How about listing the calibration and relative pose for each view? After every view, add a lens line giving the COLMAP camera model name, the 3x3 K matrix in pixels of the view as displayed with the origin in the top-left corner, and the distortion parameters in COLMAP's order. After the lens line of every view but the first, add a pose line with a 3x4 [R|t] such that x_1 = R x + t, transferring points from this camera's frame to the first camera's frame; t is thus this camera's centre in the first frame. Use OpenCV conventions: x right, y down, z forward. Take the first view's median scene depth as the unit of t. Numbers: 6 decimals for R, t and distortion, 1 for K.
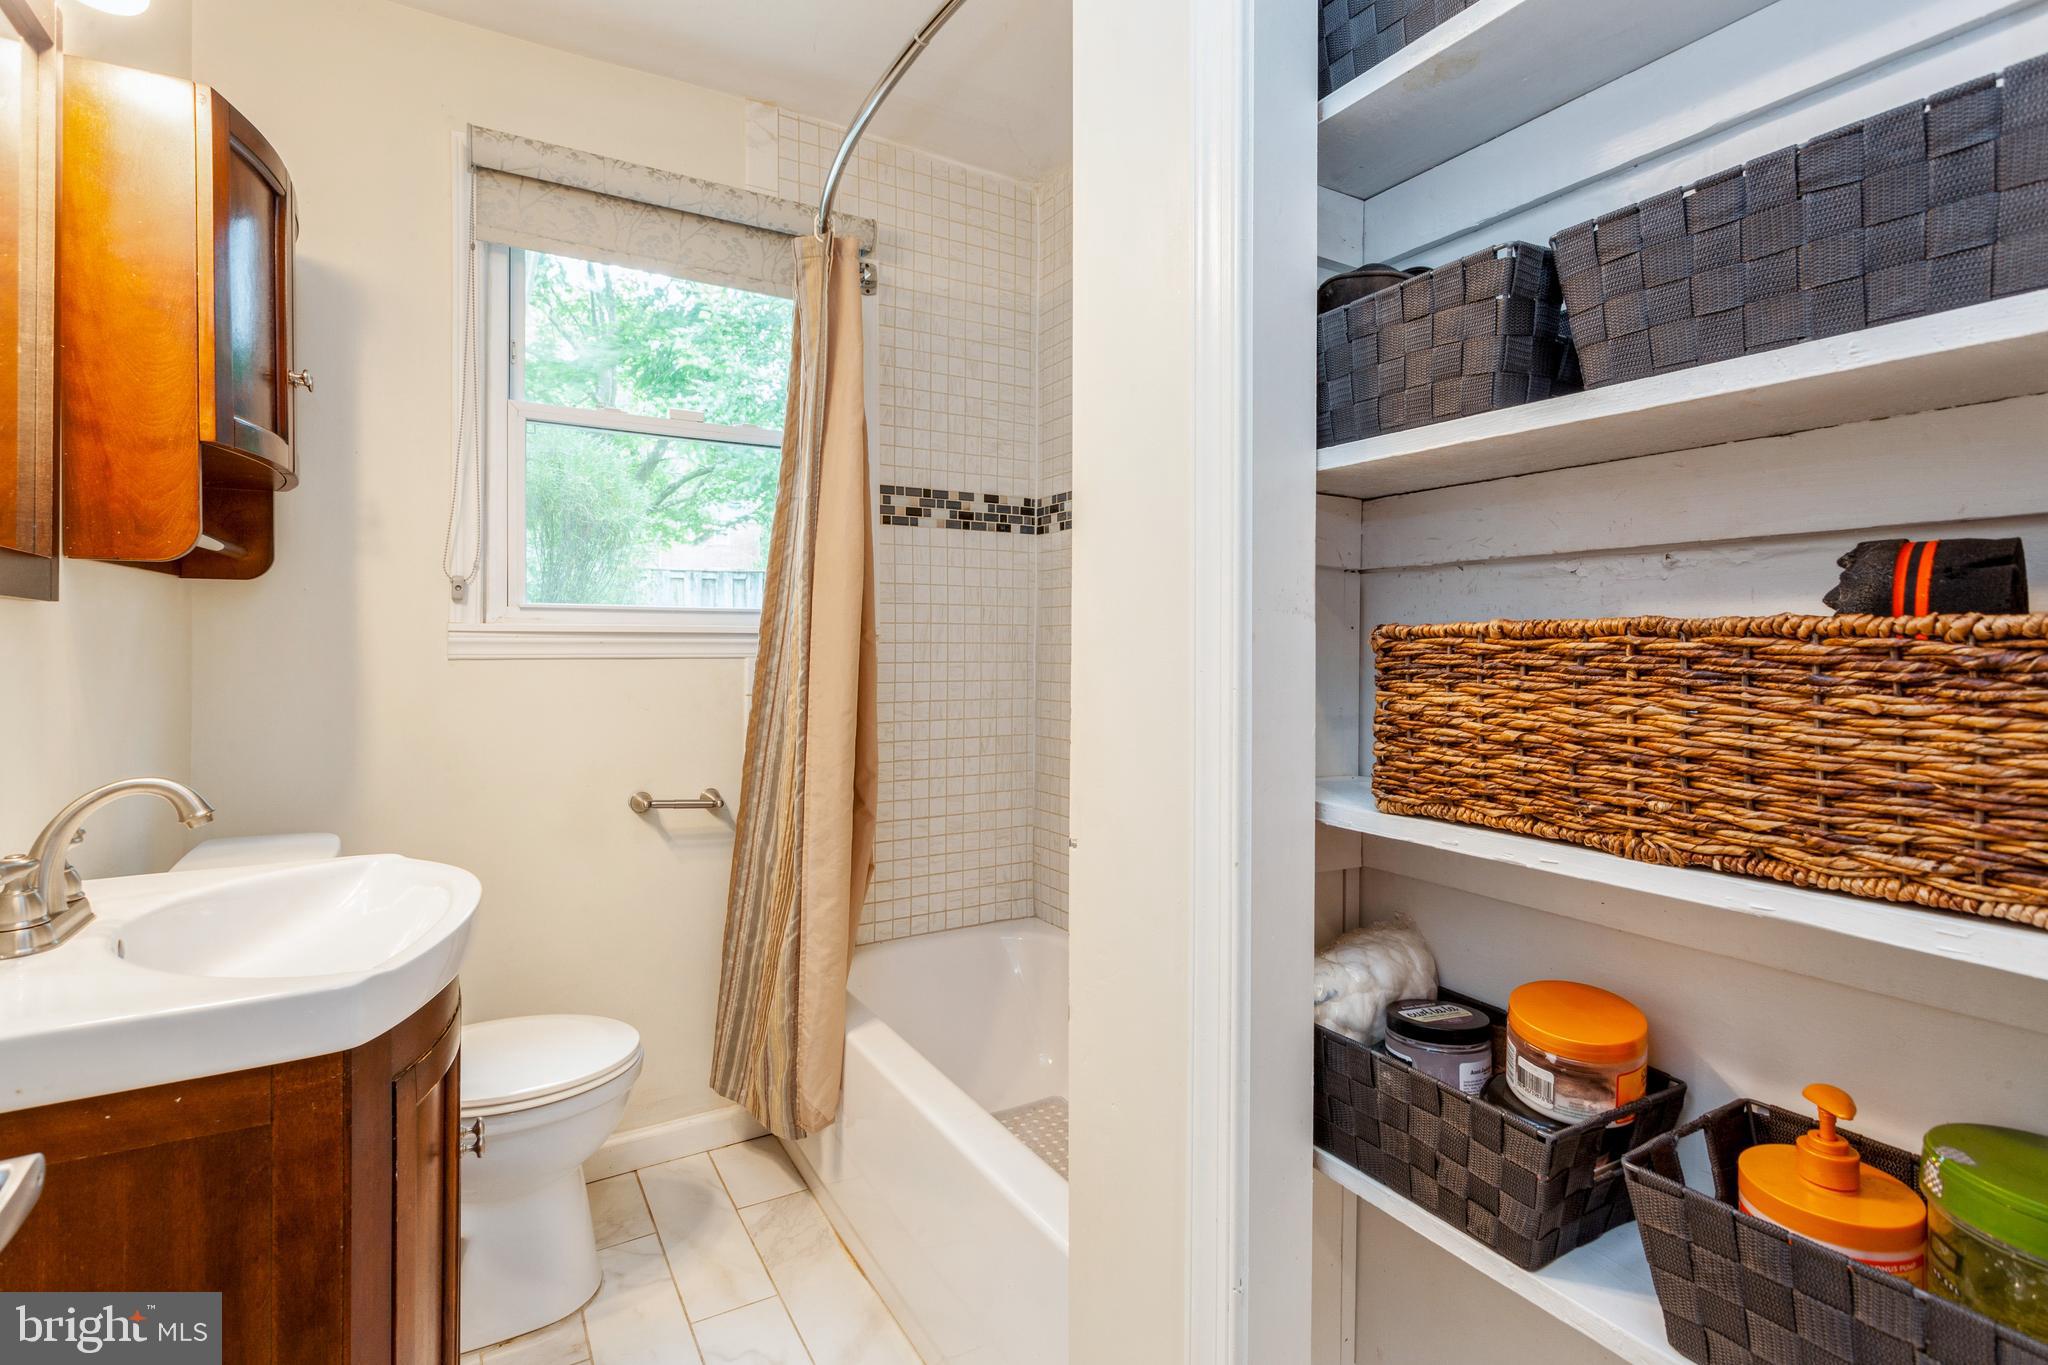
lens RADIAL K [[986.8, 0, 1025.0], [0, 986.8, 672.8], [0, 0, 1]] dist [0.001367, 0.000692]
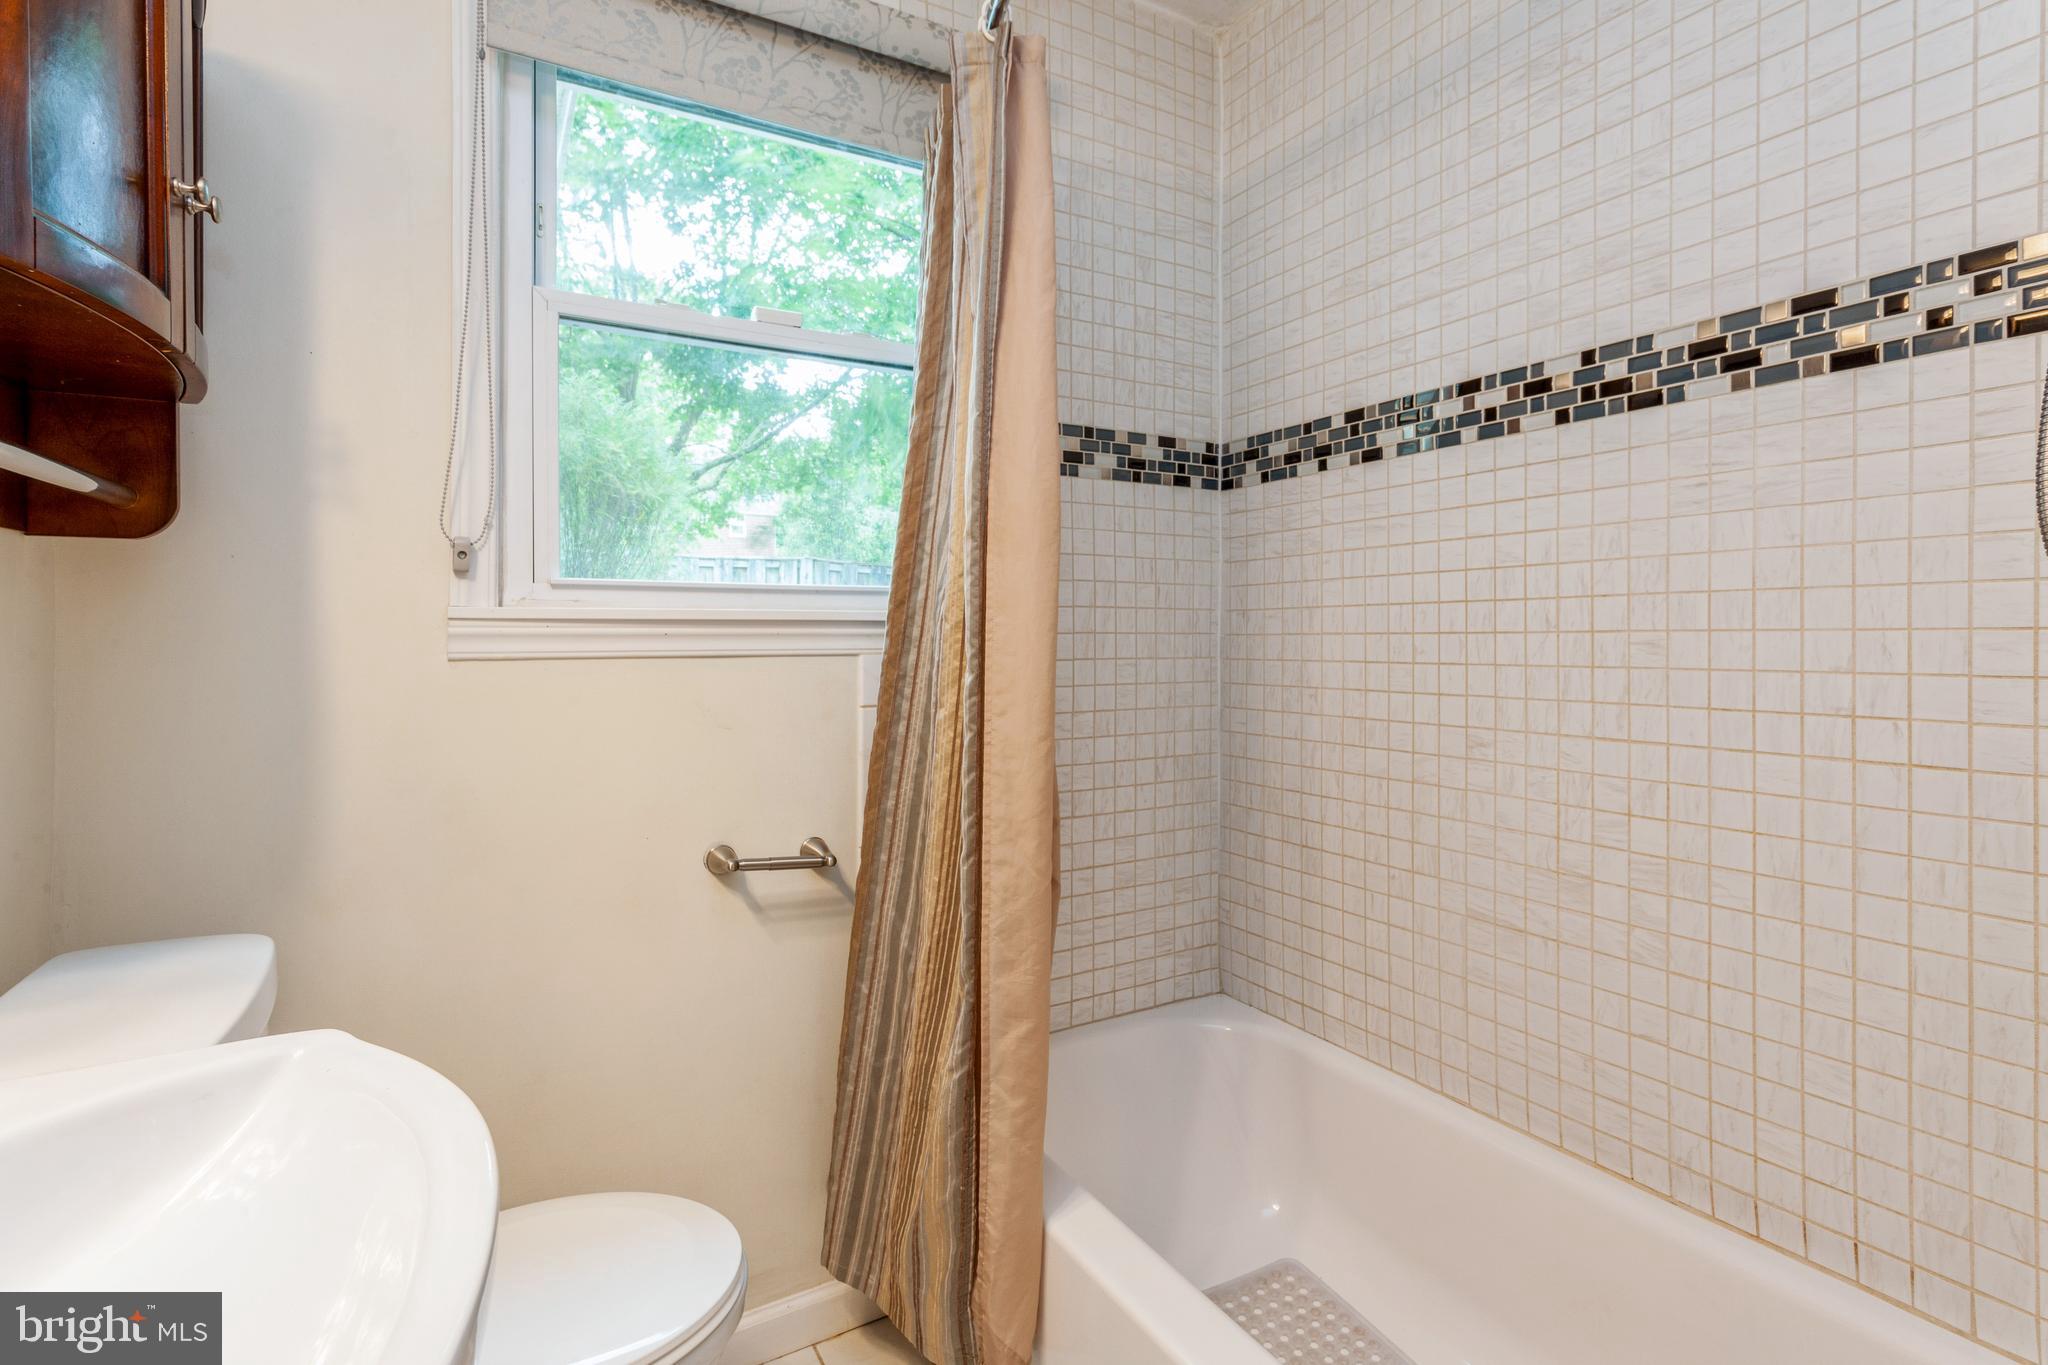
lens RADIAL K [[986.8, 0, 1024.9], [0, 986.8, 662.9], [0, 0, 1]] dist [0.001367, 0.000692]
pose [[0.999909, -0.004887, -0.012547, -0.154016], [0.004857, 0.999985, -0.002351, -0.007070], [0.012558, 0.002289, 0.999919, 0.280588]]
